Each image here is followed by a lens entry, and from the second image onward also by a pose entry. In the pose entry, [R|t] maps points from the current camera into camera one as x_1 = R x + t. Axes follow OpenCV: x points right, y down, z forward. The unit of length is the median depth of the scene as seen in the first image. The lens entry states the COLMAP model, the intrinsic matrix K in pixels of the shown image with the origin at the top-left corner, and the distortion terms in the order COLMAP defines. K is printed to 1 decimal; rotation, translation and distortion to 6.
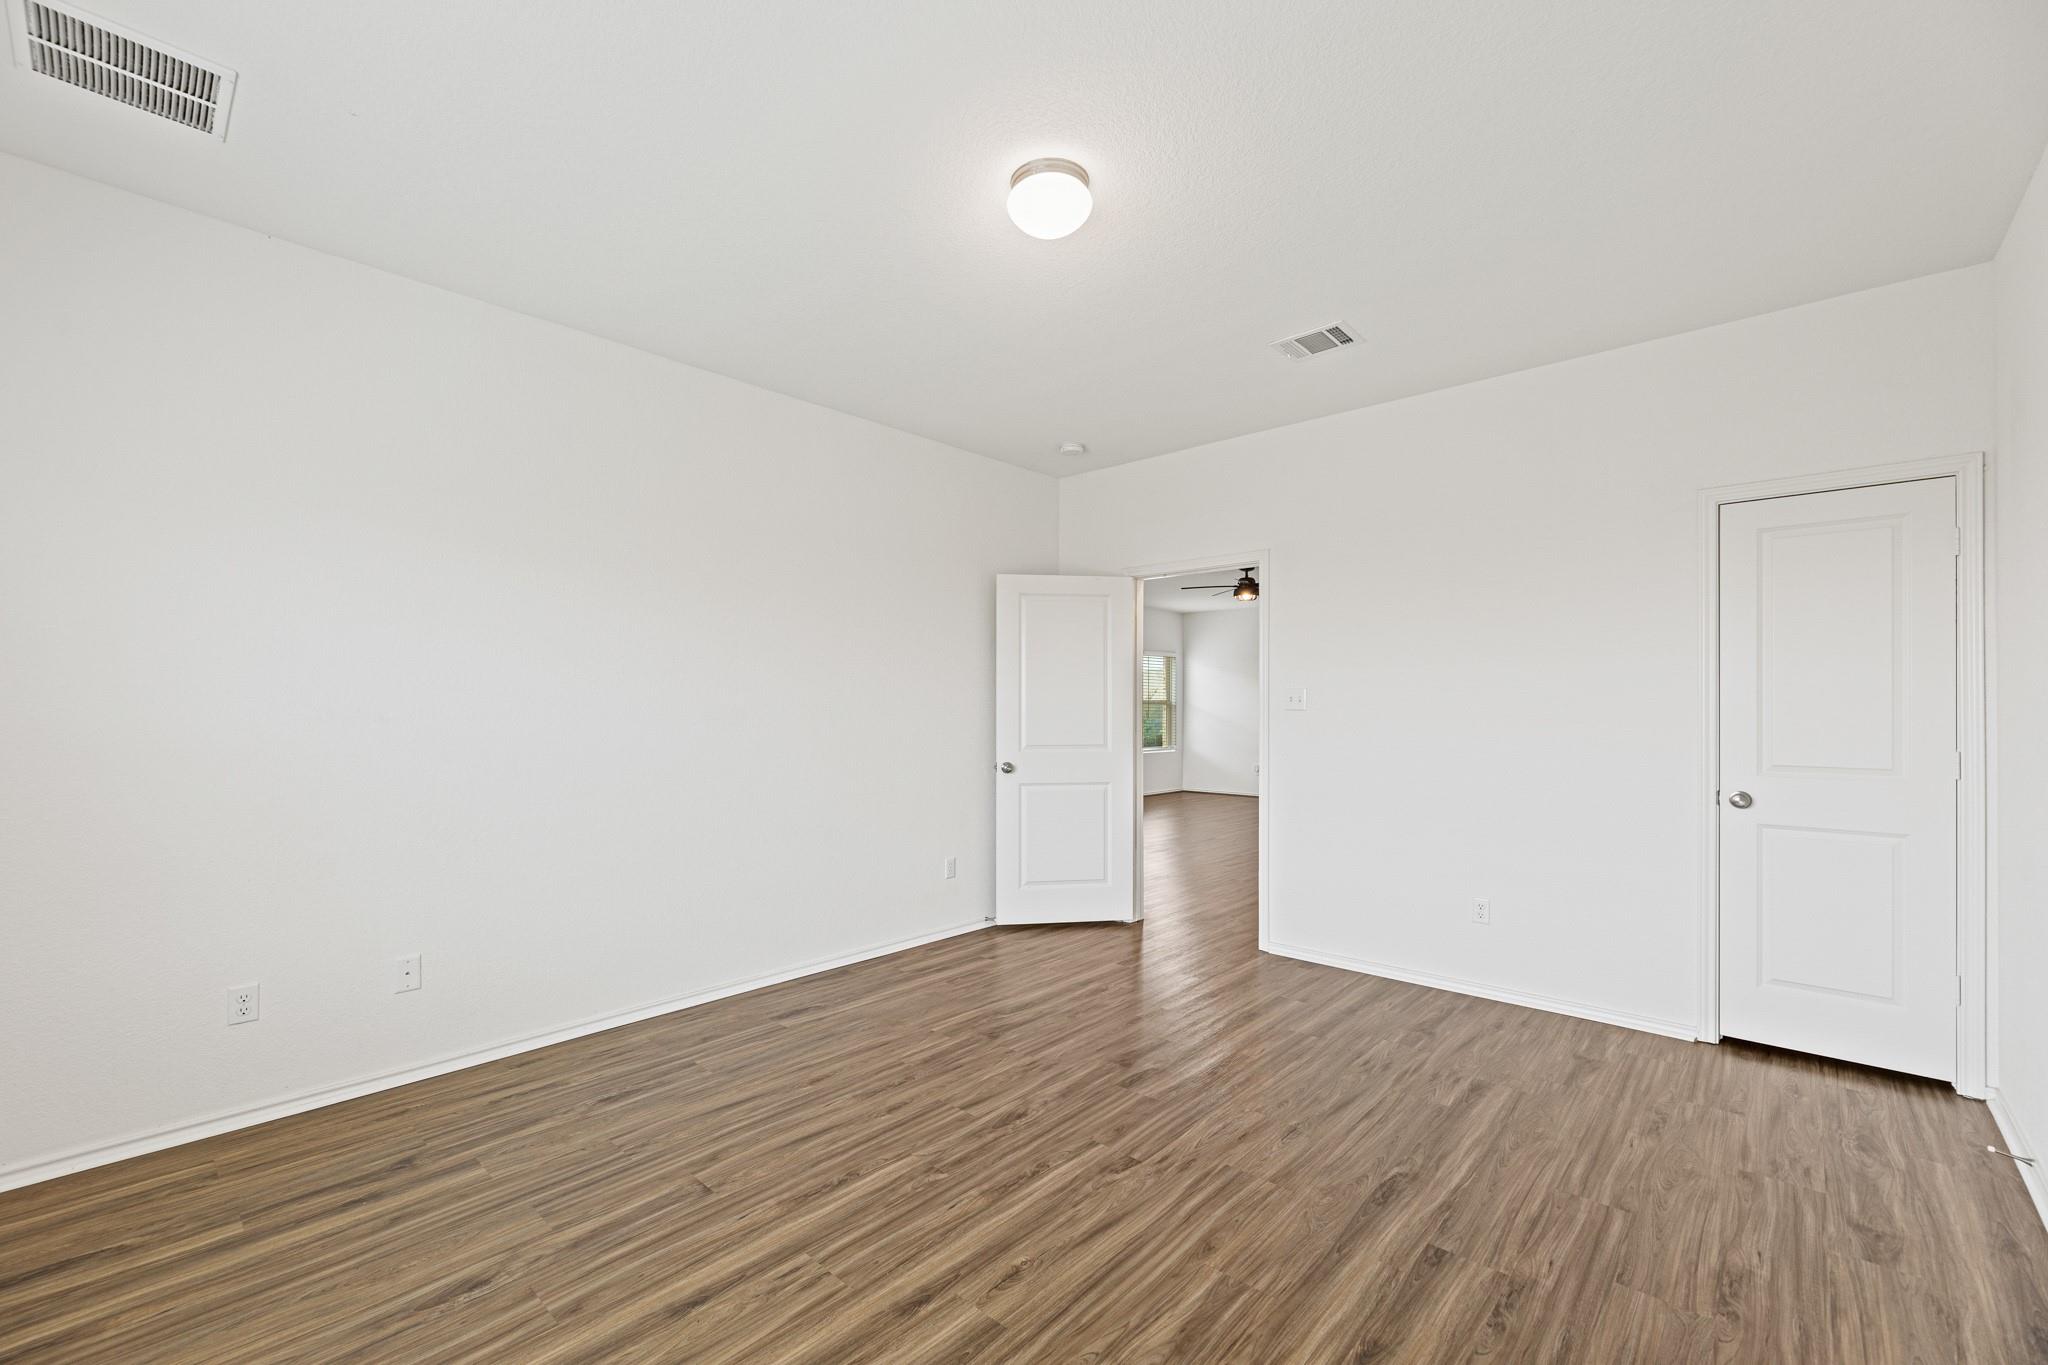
lens RADIAL K [[831.9, 0, 1027.1], [0, 831.9, 691.8], [0, 0, 1]] dist [-0.000909, 0.000150]
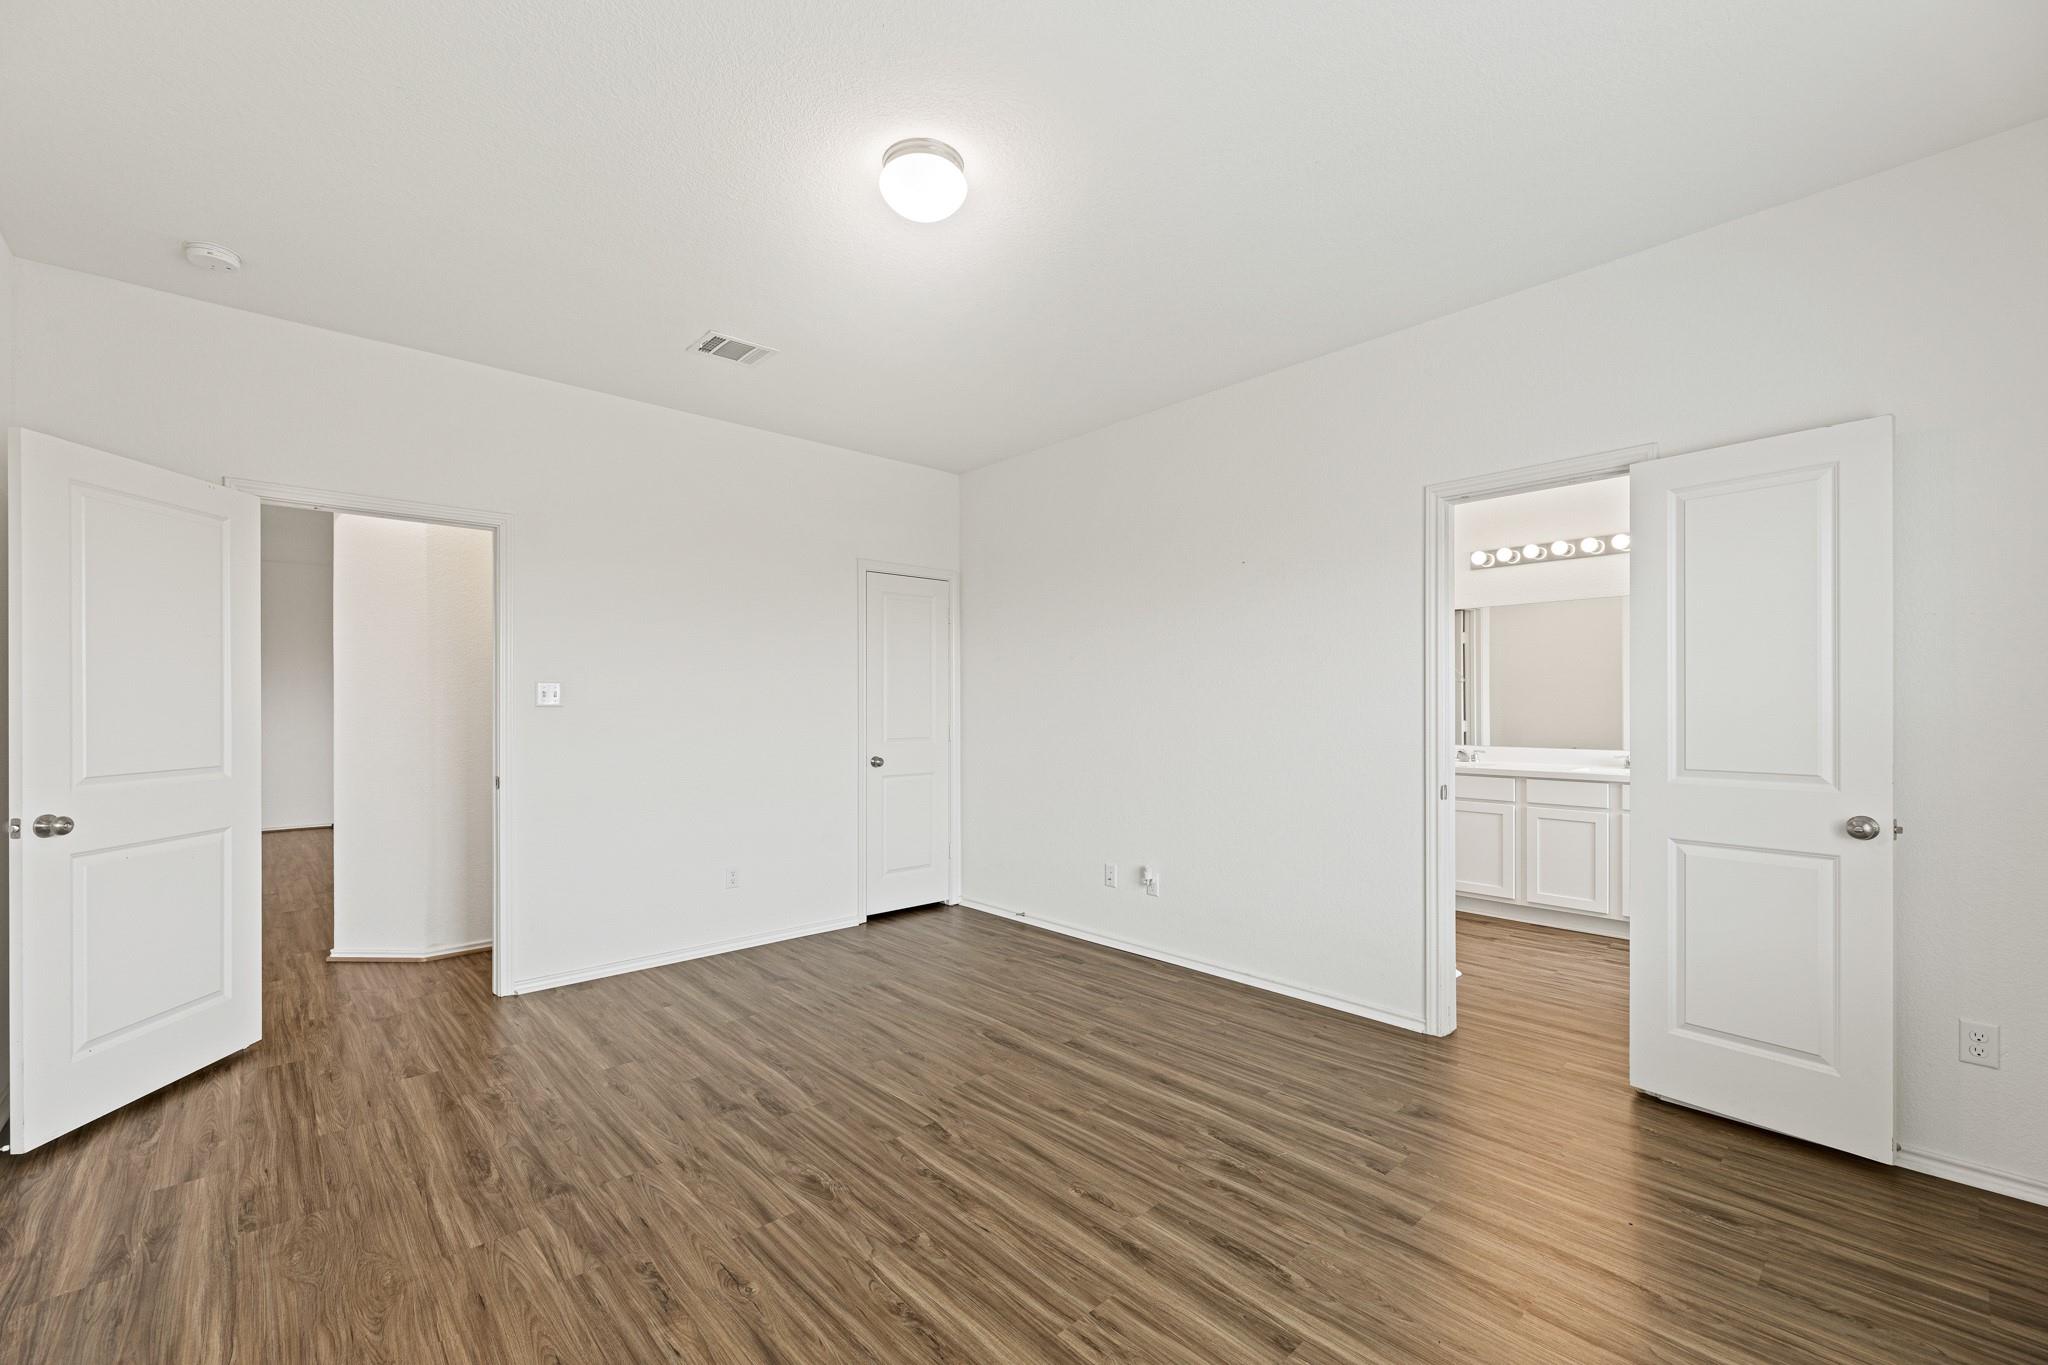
lens RADIAL K [[831.9, 0, 1027.1], [0, 831.9, 691.8], [0, 0, 1]] dist [-0.000909, 0.000150]
pose [[0.112006, 0.011341, 0.993643, -0.805529], [-0.015837, 0.999828, -0.009626, 0.018324], [-0.993581, -0.014658, 0.112166, 0.677328]]
